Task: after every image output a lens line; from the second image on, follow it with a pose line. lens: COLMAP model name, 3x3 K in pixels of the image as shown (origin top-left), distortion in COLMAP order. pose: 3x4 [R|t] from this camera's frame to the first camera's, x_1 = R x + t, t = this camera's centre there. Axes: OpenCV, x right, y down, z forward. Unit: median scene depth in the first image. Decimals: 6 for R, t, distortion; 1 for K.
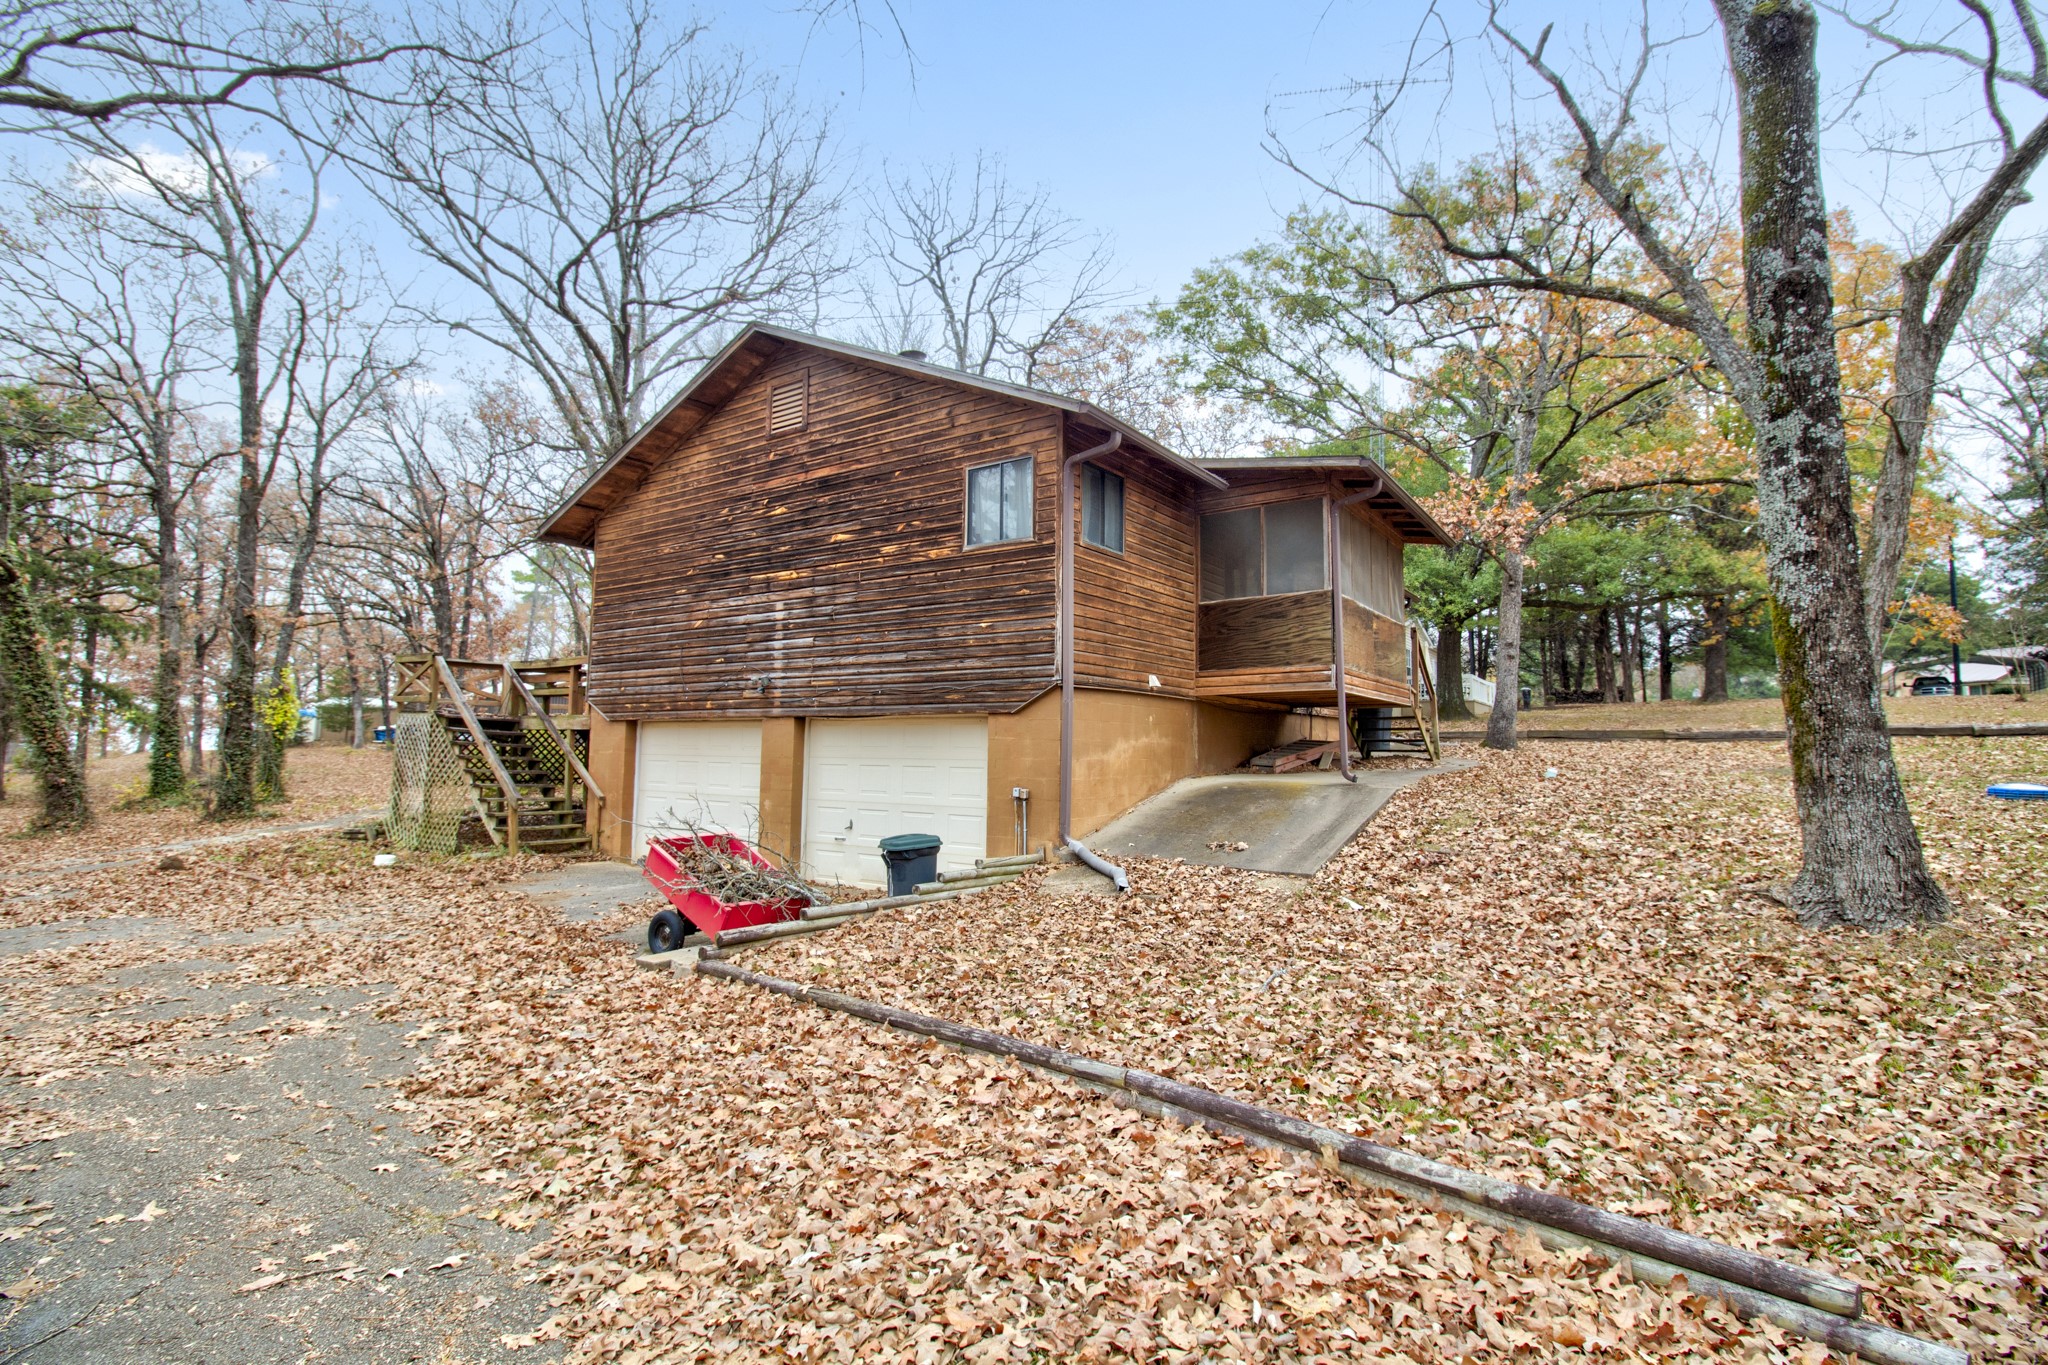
lens RADIAL K [[924.3, 0, 1024.0], [0, 924.3, 682.5], [0, 0, 1]] dist [0.015980, -0.000278]
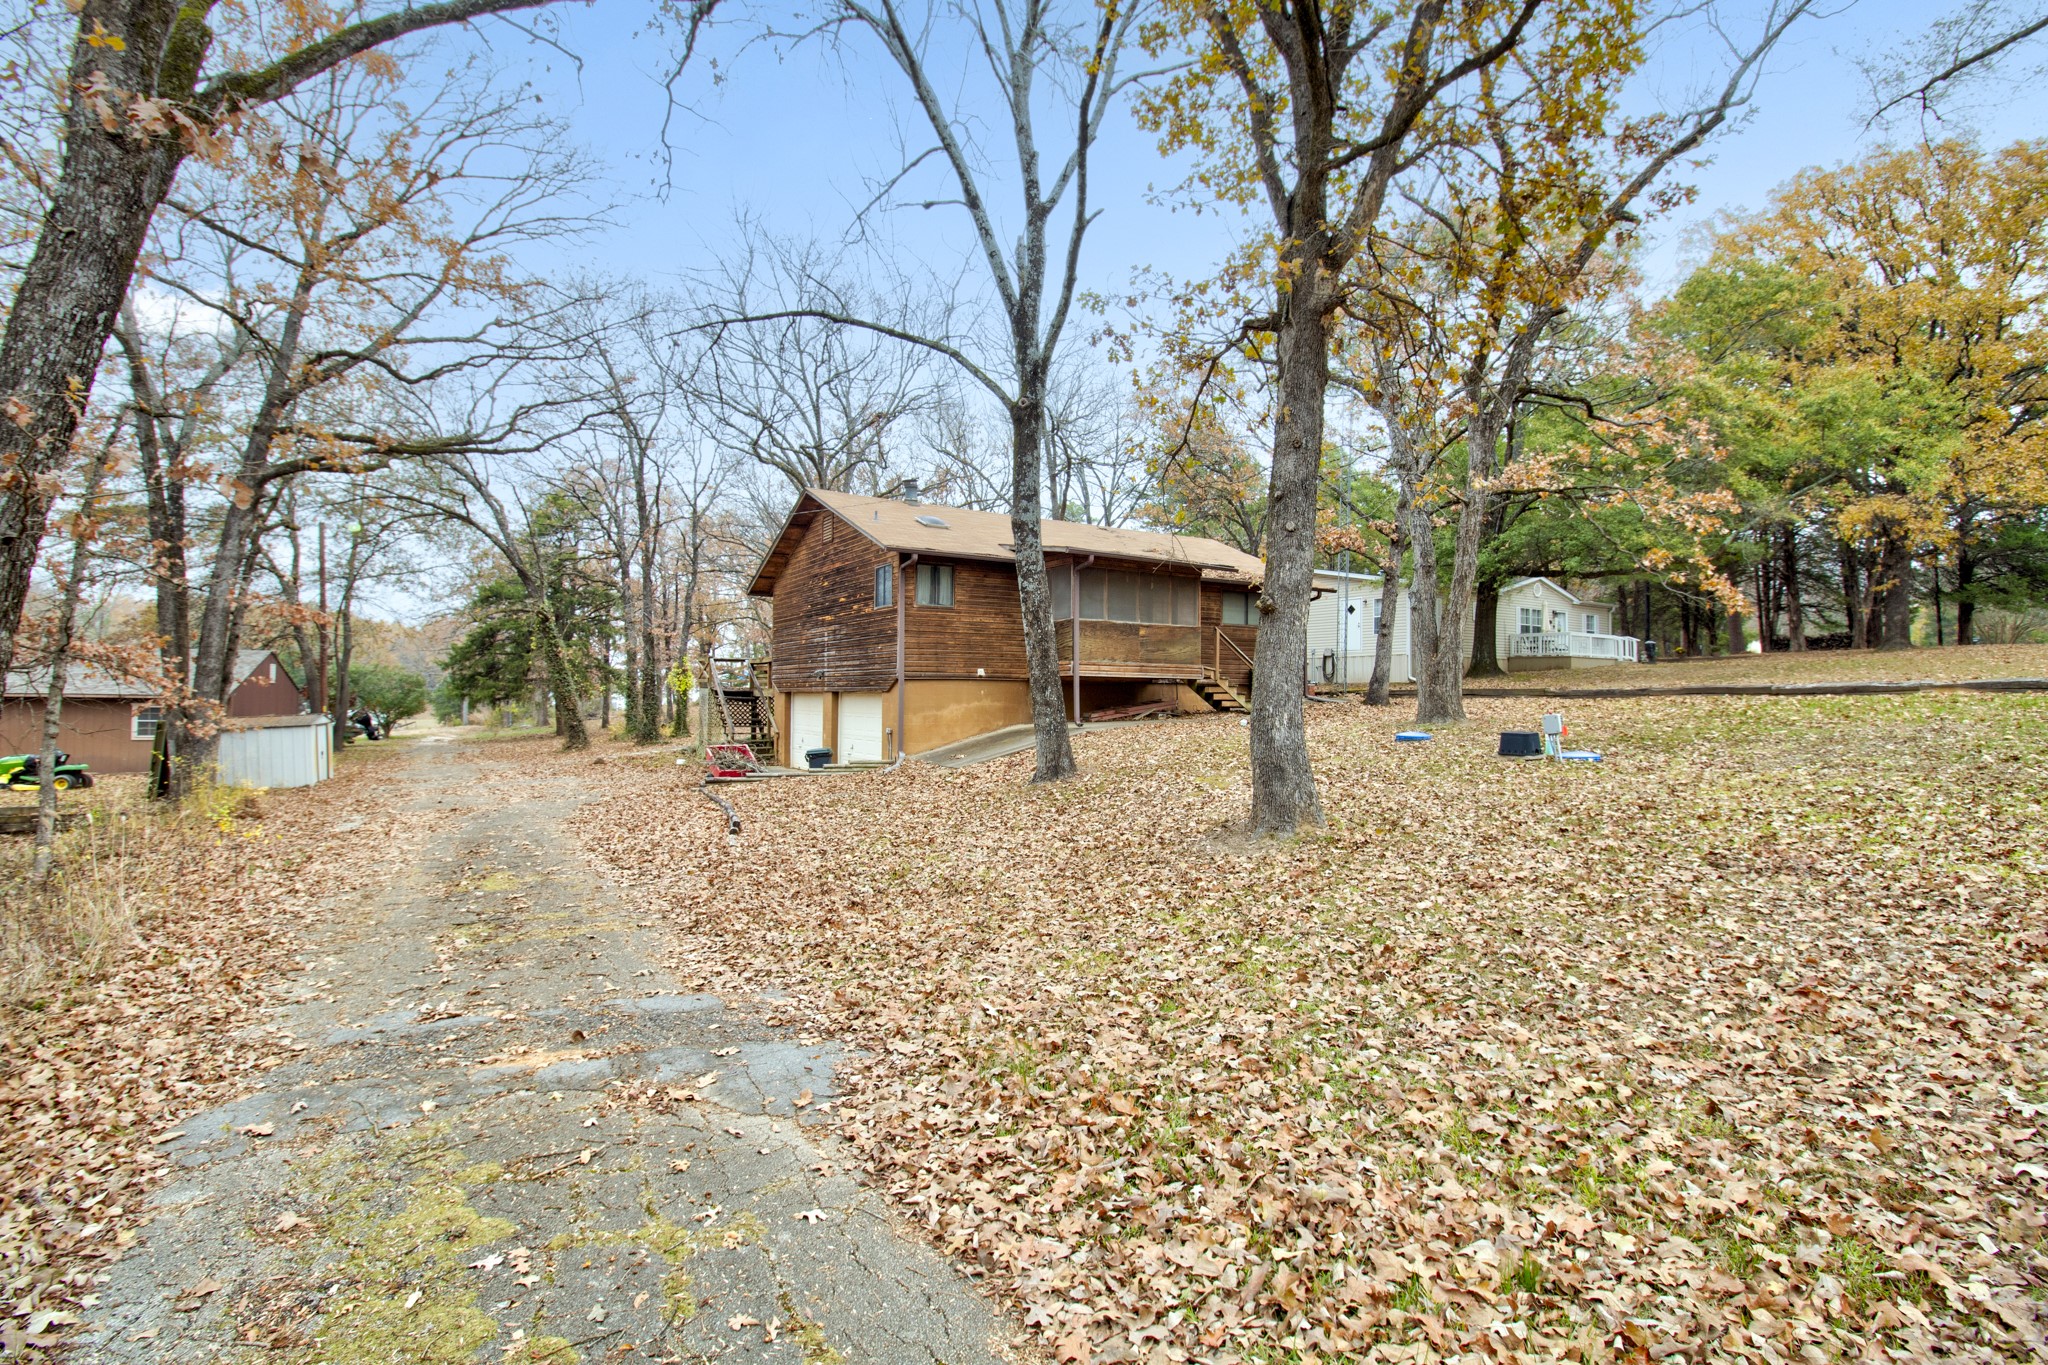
lens RADIAL K [[941.0, 0, 1041.3], [0, 941.0, 664.3], [0, 0, 1]] dist [0.002079, -0.014758]
pose [[0.929449, -0.018882, -0.368467, 0.876750], [0.029304, 0.999312, 0.022711, -0.051866], [0.367785, -0.031906, 0.929363, -0.660010]]
